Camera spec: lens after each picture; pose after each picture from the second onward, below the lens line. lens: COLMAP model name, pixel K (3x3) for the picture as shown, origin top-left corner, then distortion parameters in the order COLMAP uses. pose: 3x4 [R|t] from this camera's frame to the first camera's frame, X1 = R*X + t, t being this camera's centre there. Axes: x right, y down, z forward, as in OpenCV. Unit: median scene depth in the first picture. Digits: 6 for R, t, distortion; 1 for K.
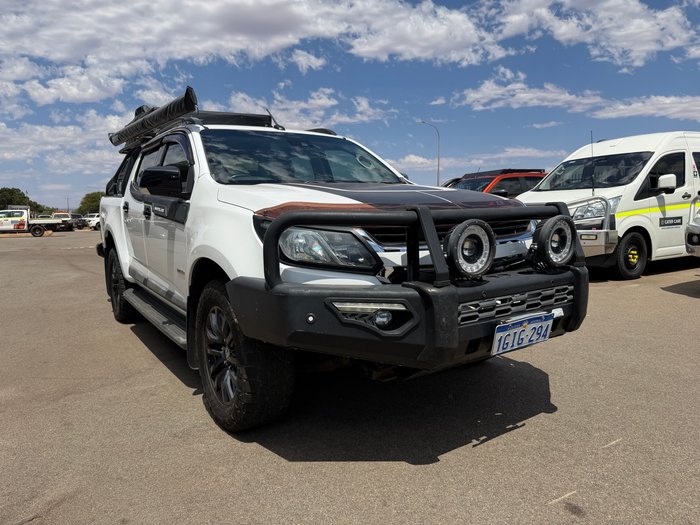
lens RADIAL K [[513.6, 0, 349.6], [0, 513.6, 249.5], [0, 0, 1]] dist [0.018611, -0.021582]
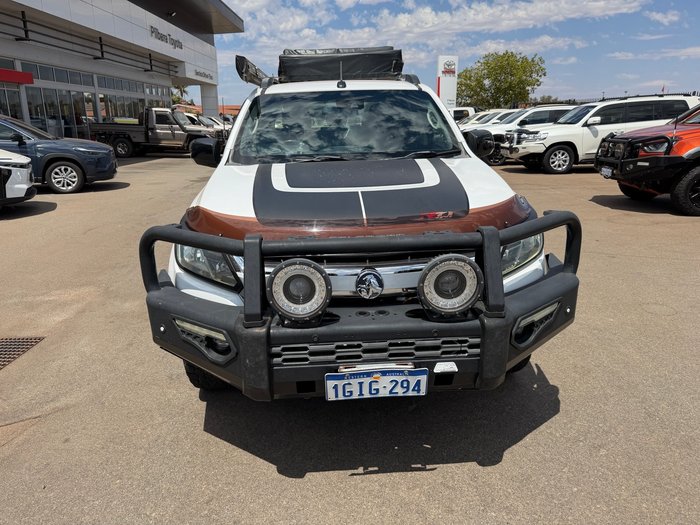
lens RADIAL K [[513.6, 0, 343.6], [0, 513.6, 257.3], [0, 0, 1]] dist [0.018611, -0.021582]
pose [[0.850946, 0.144686, -0.504932, 0.638856], [-0.036607, 0.975312, 0.217778, -0.214492], [0.523976, -0.166833, 0.835234, 0.256823]]
